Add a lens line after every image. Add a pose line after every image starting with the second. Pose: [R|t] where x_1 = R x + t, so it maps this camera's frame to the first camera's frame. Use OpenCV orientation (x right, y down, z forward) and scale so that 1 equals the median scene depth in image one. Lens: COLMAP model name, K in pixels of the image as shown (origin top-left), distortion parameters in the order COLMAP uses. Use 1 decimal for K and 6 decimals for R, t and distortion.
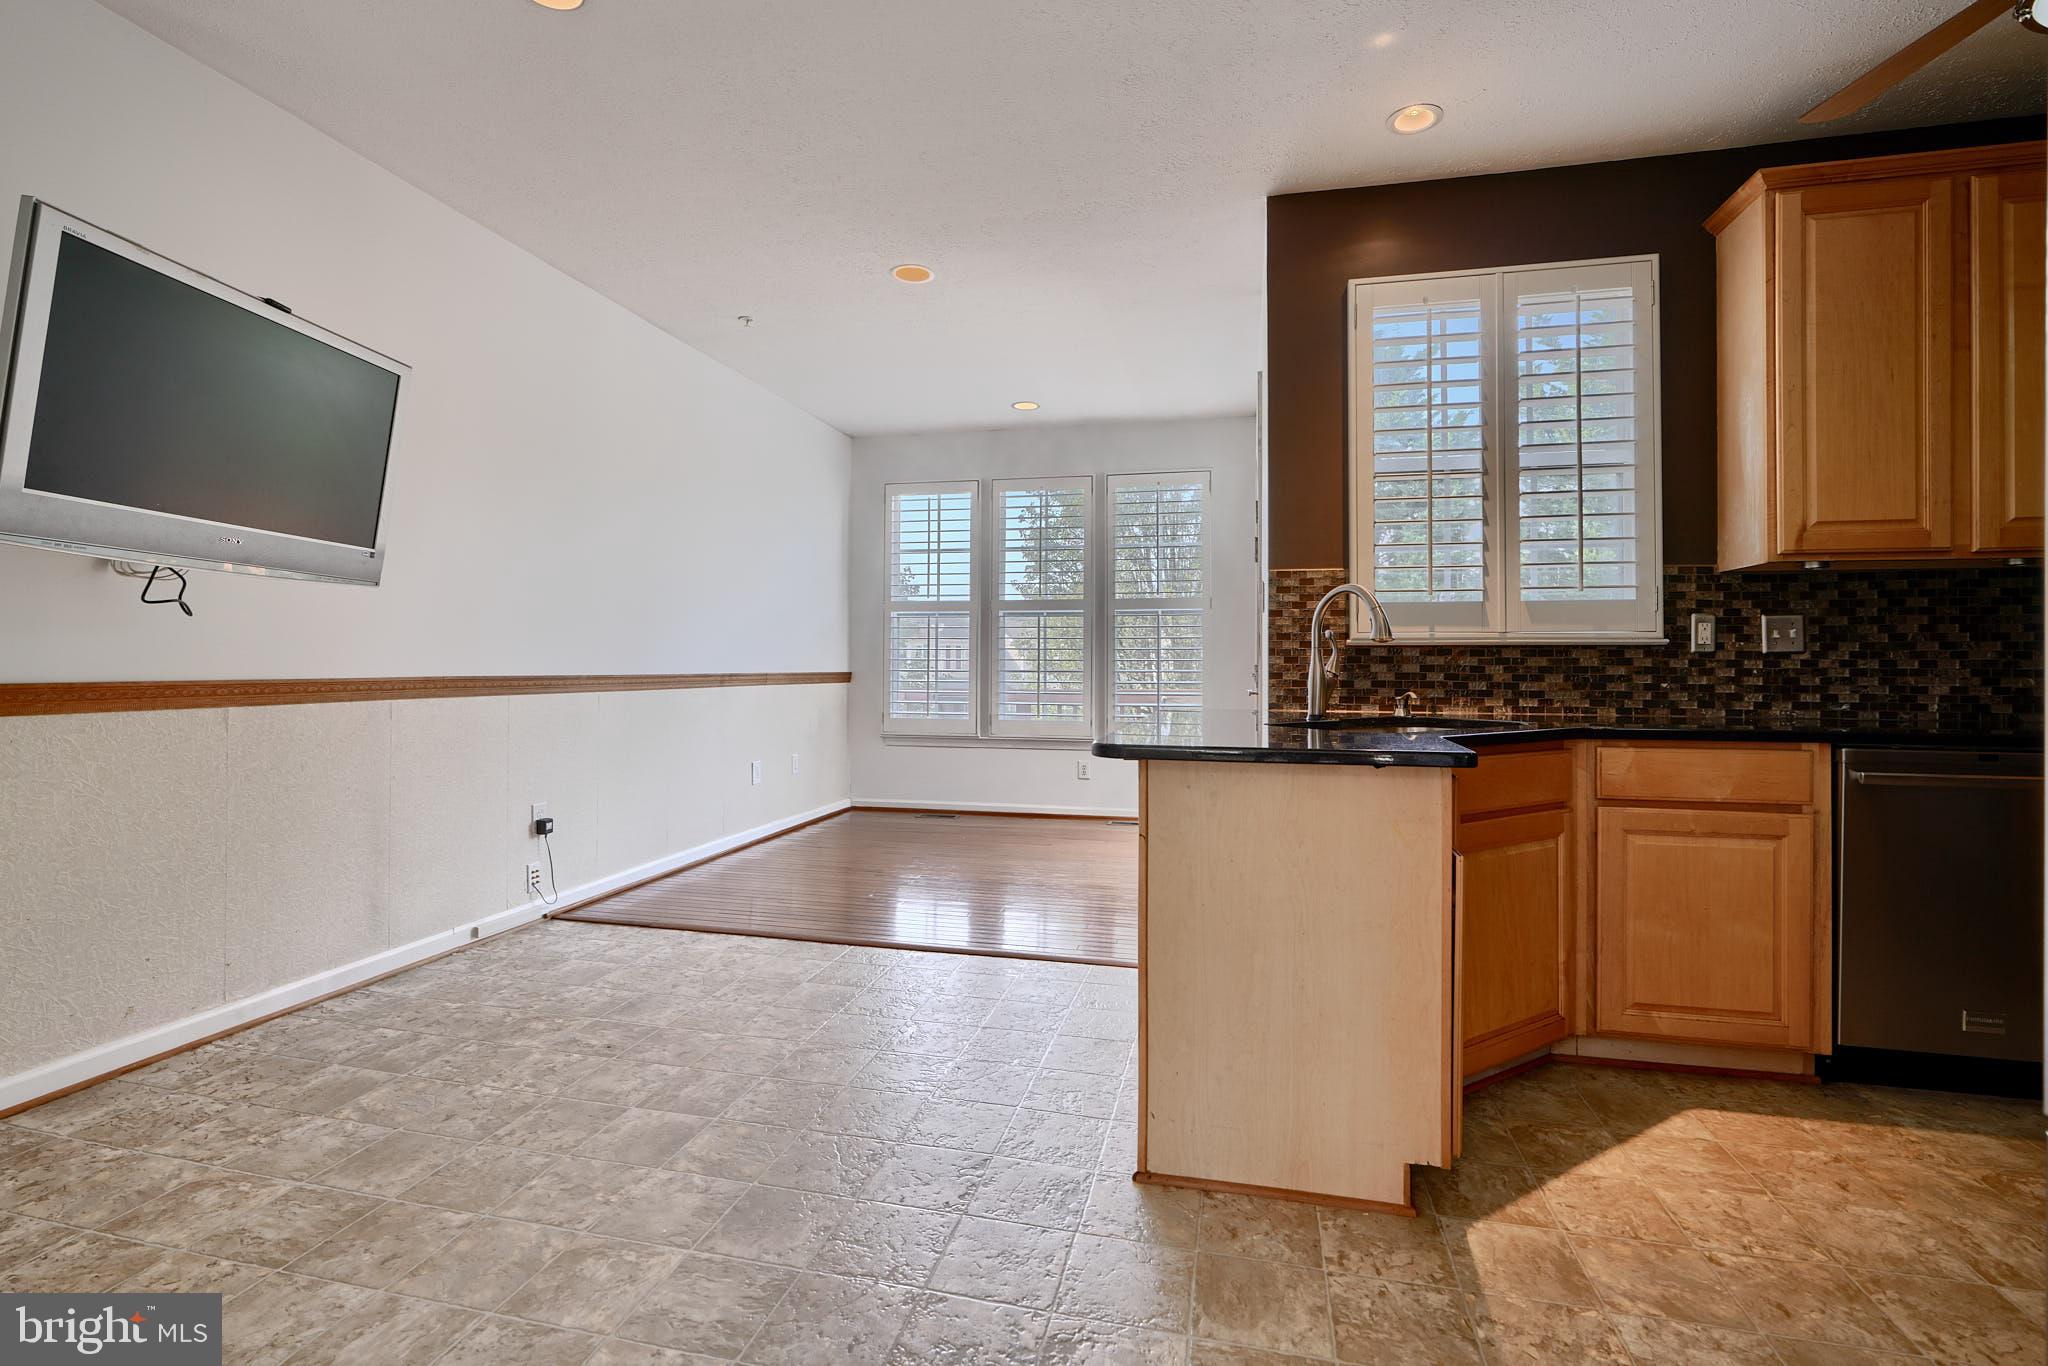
lens RADIAL K [[958.4, 0, 1026.0], [0, 958.4, 652.3], [0, 0, 1]] dist [0.001268, 0.000629]
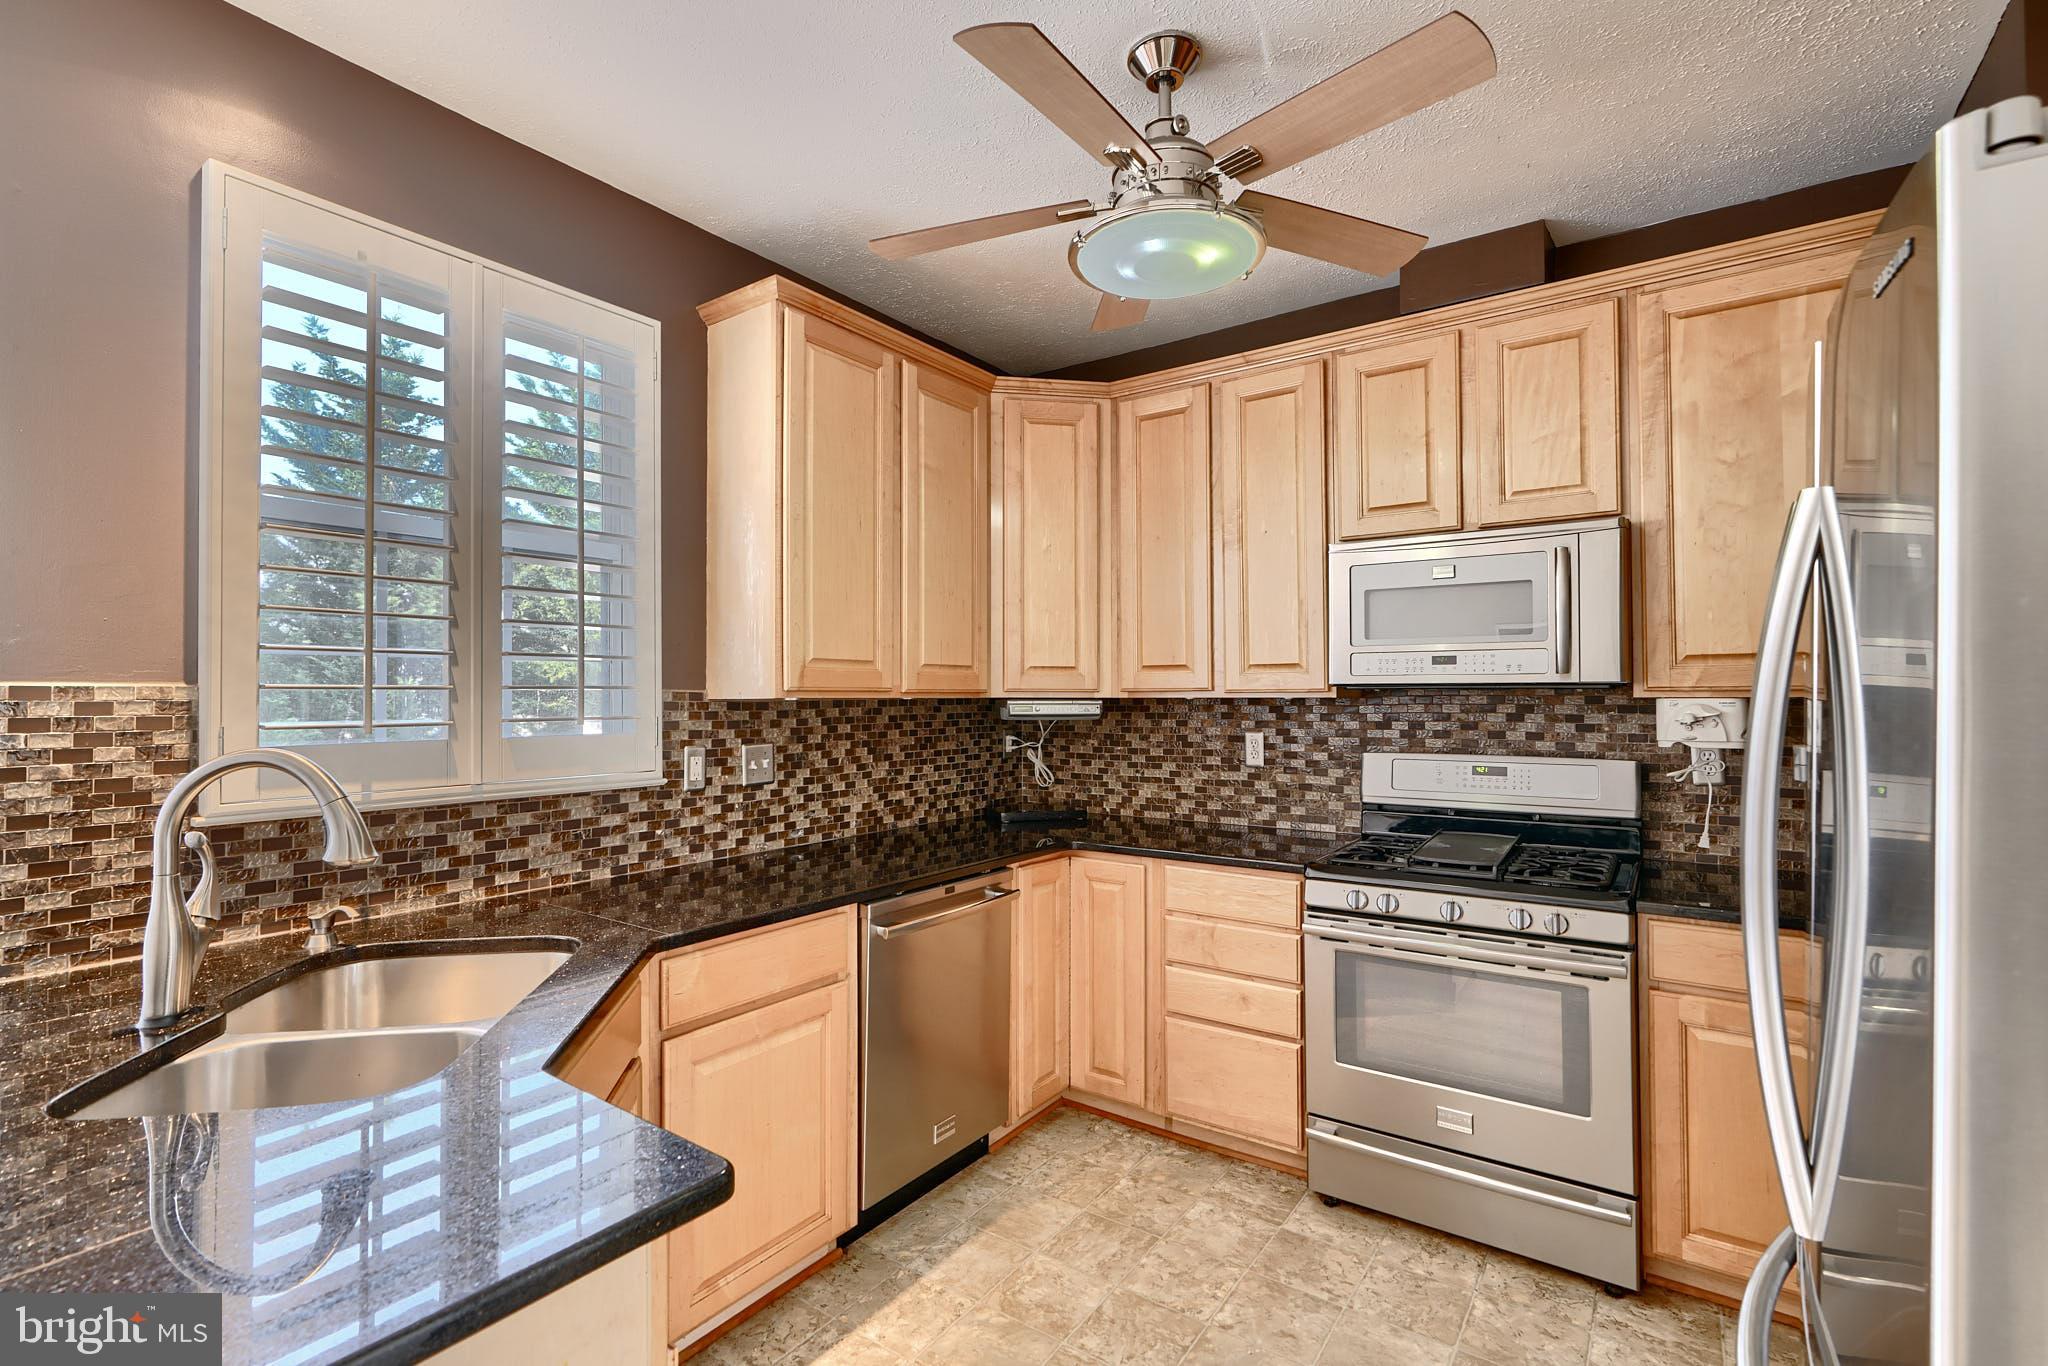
lens RADIAL K [[919.6, 0, 1022.2], [0, 919.6, 679.6], [0, 0, 1]] dist [-0.015032, 0.007611]
pose [[0.381480, 0.012082, 0.924298, 0.038478], [-0.005002, 0.999927, -0.011006, -0.094164], [-0.924363, -0.000425, 0.381513, 0.400311]]
